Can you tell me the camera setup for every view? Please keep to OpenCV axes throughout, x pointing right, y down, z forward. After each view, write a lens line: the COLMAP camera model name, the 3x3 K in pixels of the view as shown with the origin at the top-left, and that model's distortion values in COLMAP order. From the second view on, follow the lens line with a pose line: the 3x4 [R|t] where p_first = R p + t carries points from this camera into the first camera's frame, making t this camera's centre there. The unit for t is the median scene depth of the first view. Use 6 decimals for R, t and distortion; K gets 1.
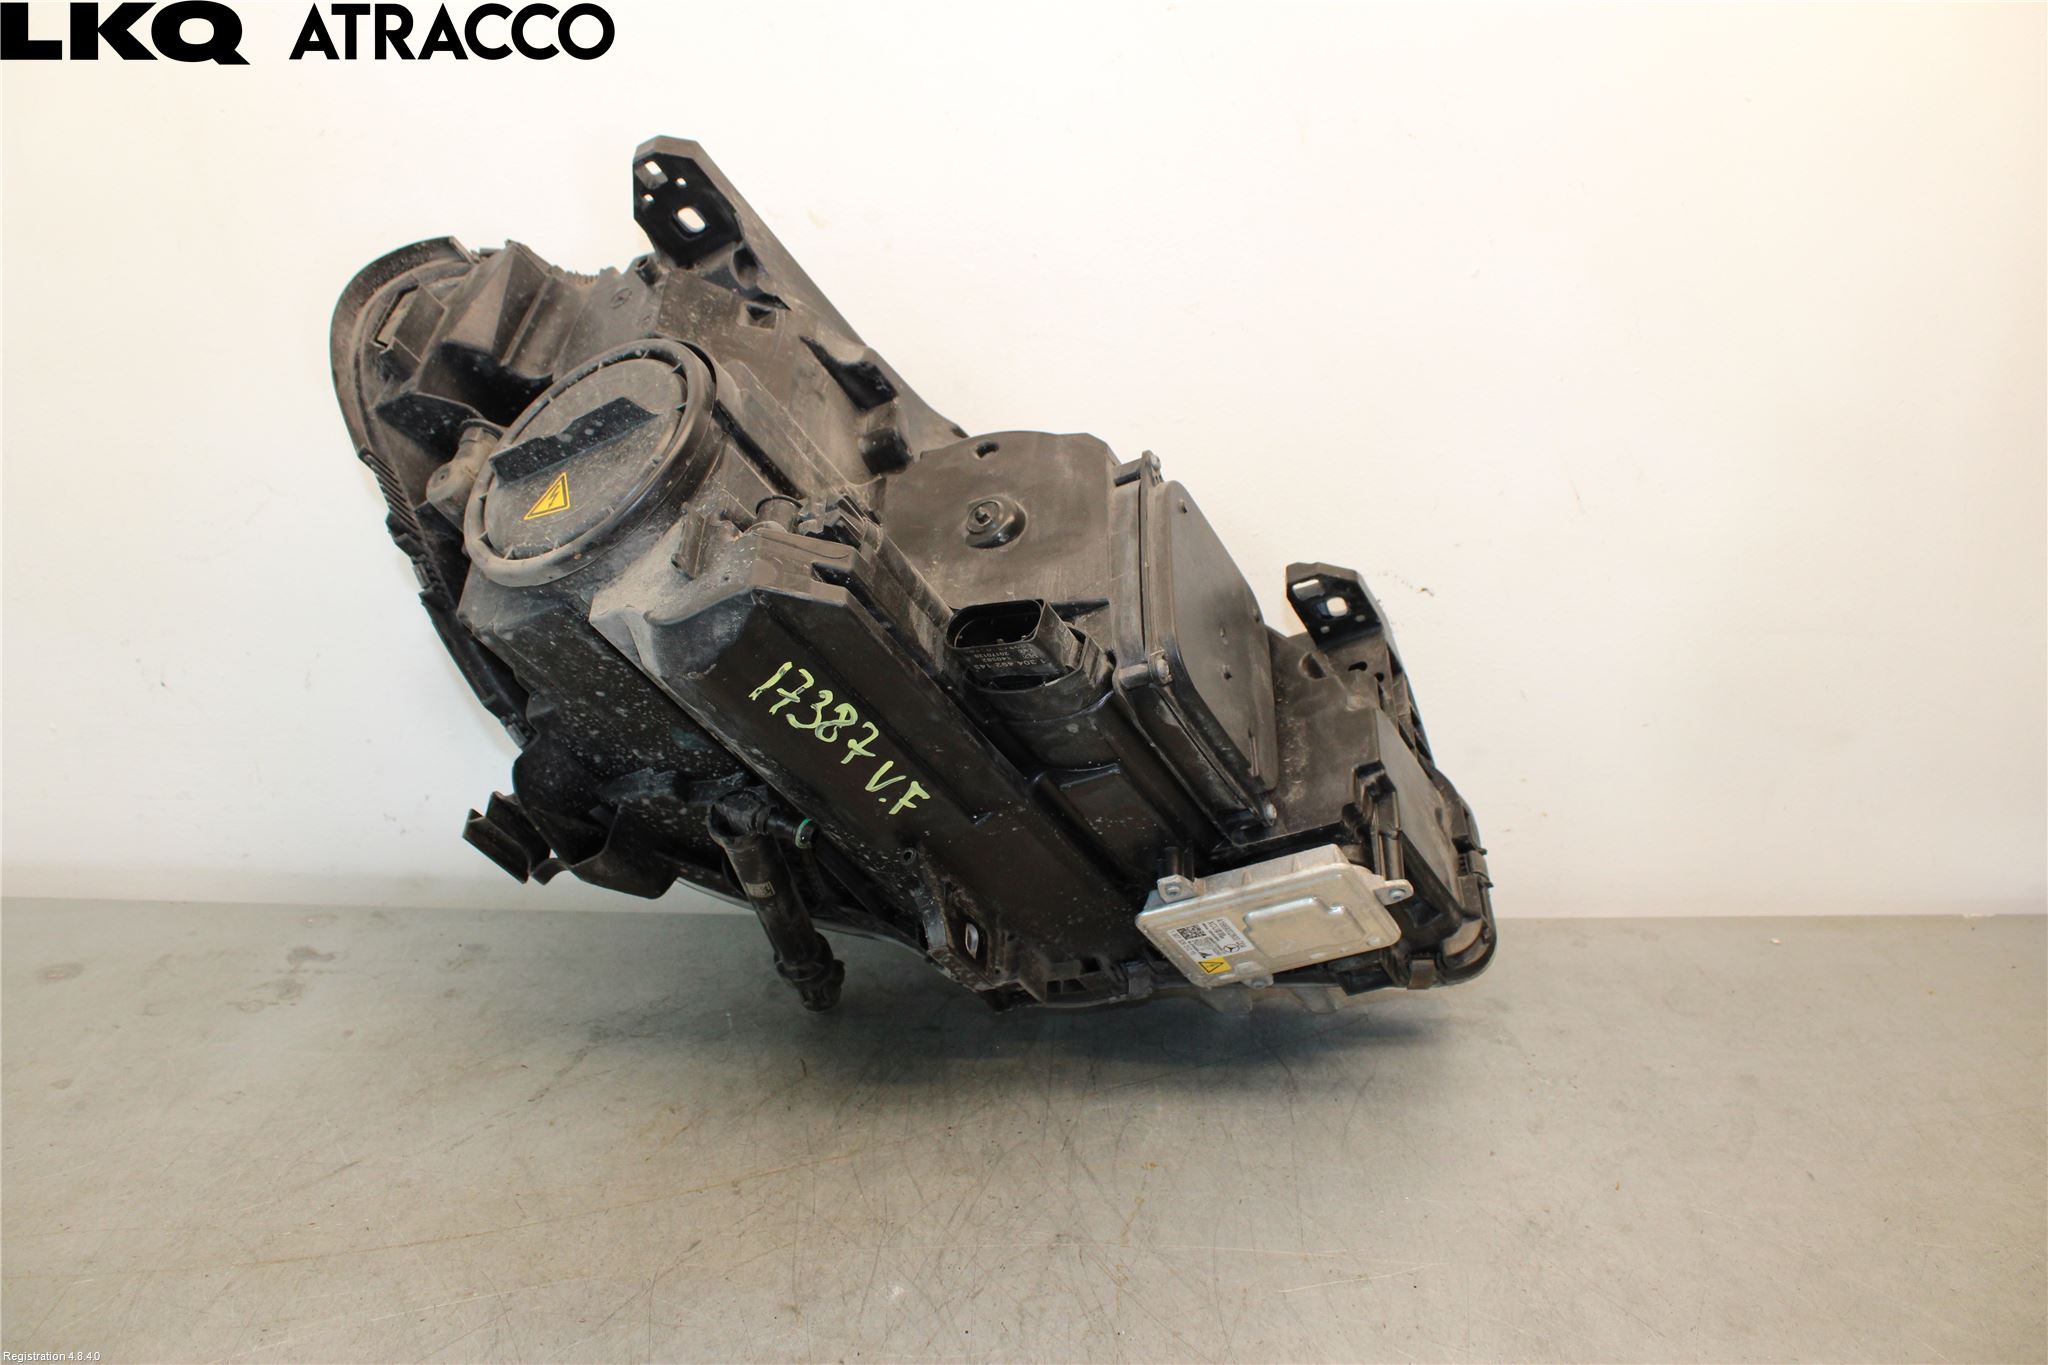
lens RADIAL K [[1691.9, 0, 1024.0], [0, 1691.9, 682.5], [0, 0, 1]] dist [-0.164275, 0.136663]
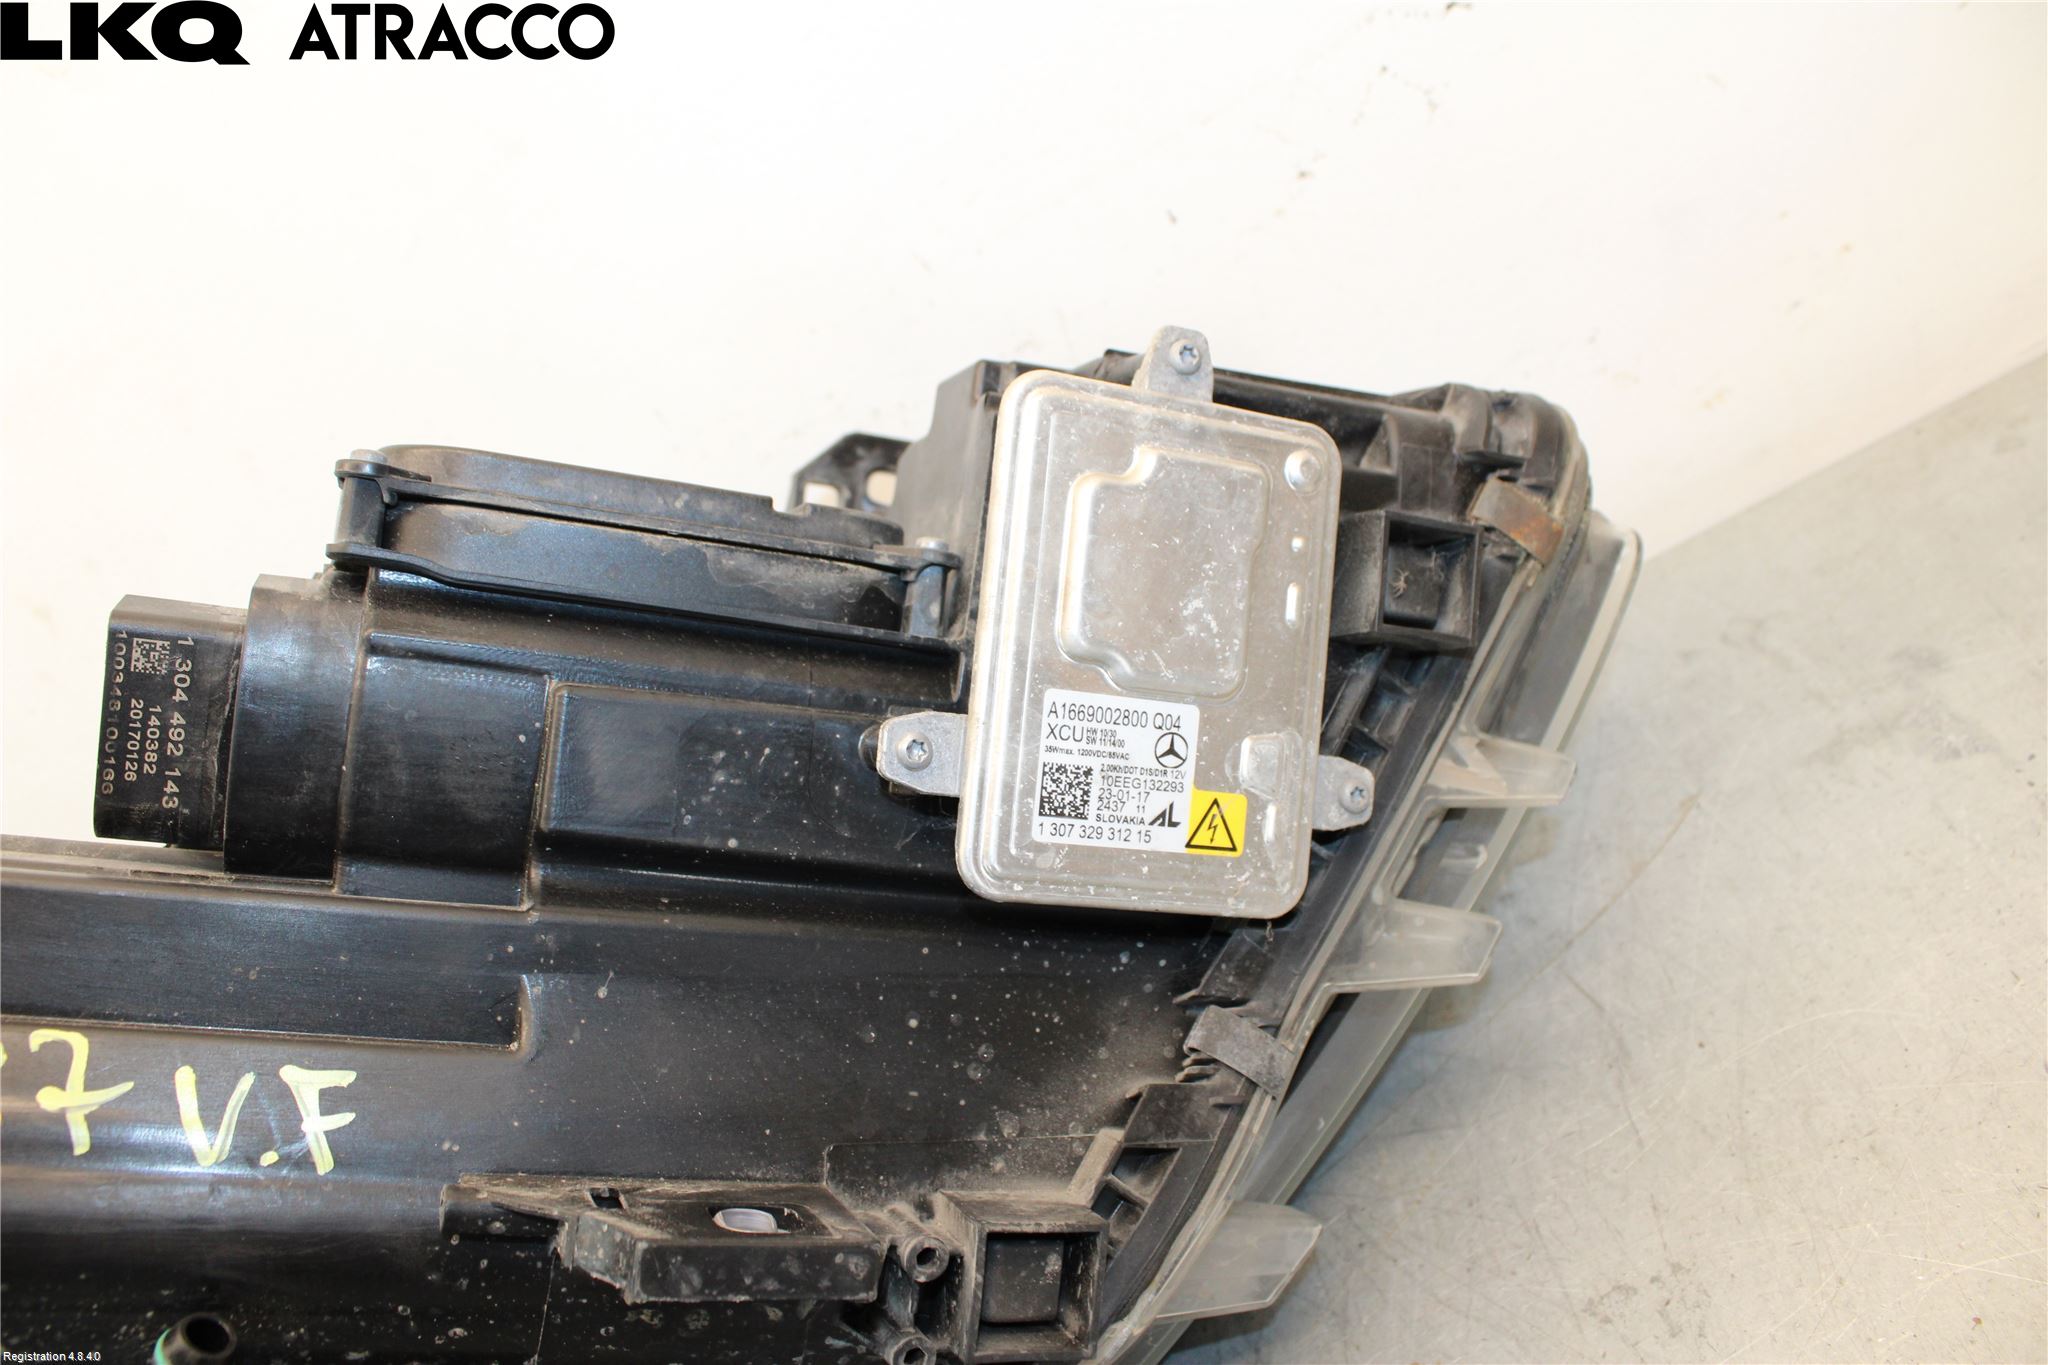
lens RADIAL K [[1704.0, 0, 1024.0], [0, 1704.0, 682.5], [0, 0, 1]] dist [-0.171089, 0.148291]
pose [[0.850281, -0.461336, -0.253360, 0.218034], [0.511597, 0.837519, 0.191913, -0.057248], [0.123657, -0.292799, 0.948144, 0.596377]]
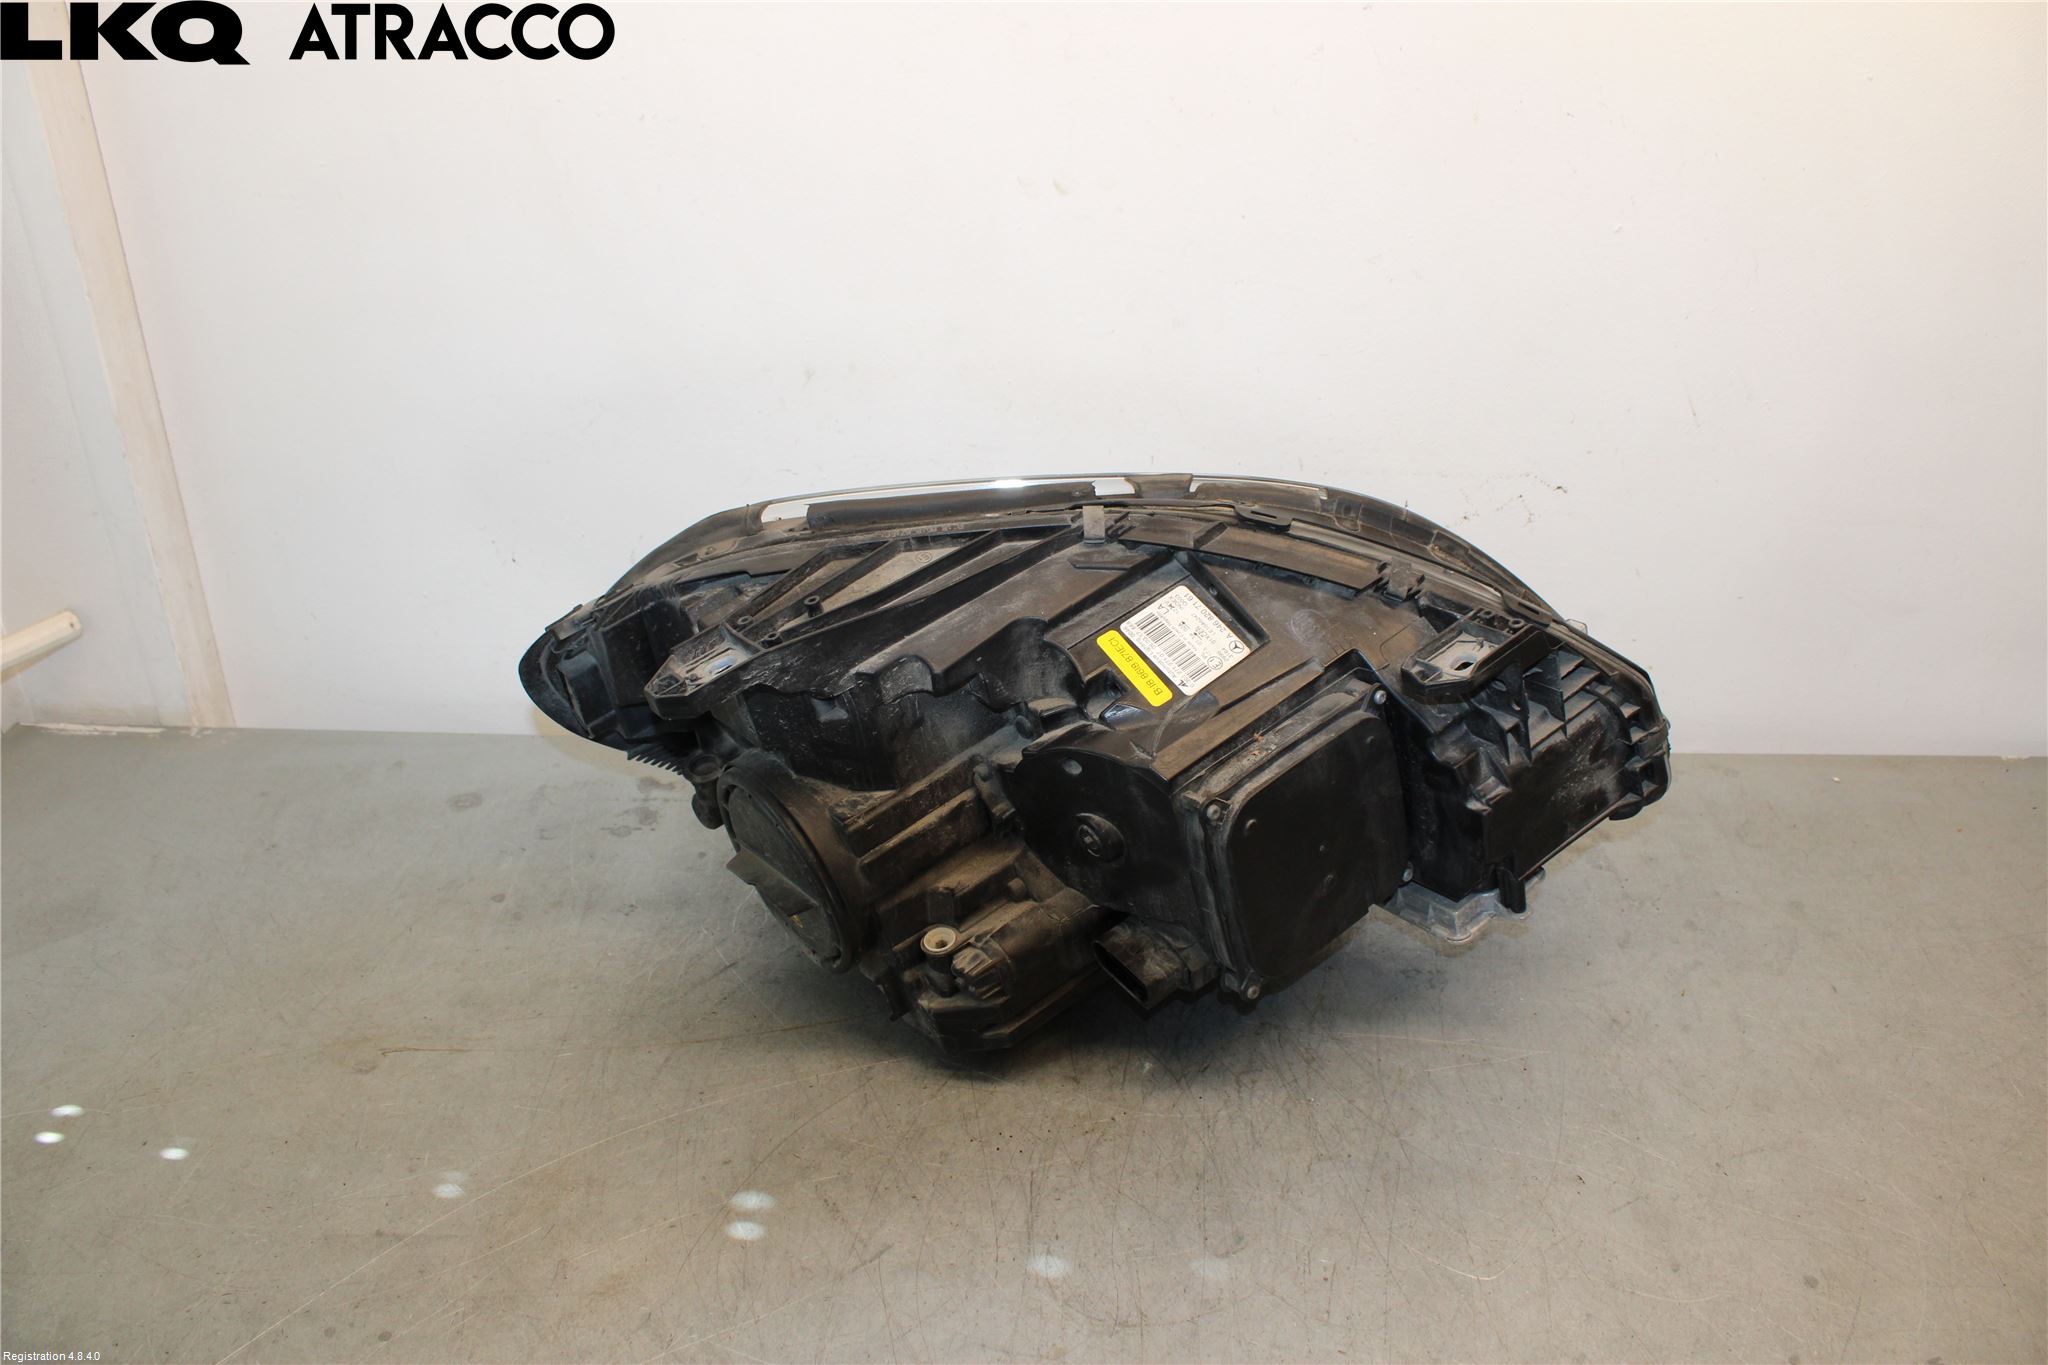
lens RADIAL K [[1704.0, 0, 1024.0], [0, 1704.0, 682.5], [0, 0, 1]] dist [-0.171089, 0.148291]
pose [[0.997795, 0.010974, -0.065456, -0.085757], [0.001806, 0.981381, 0.192061, -0.204285], [0.066345, -0.191756, 0.979198, -0.303775]]
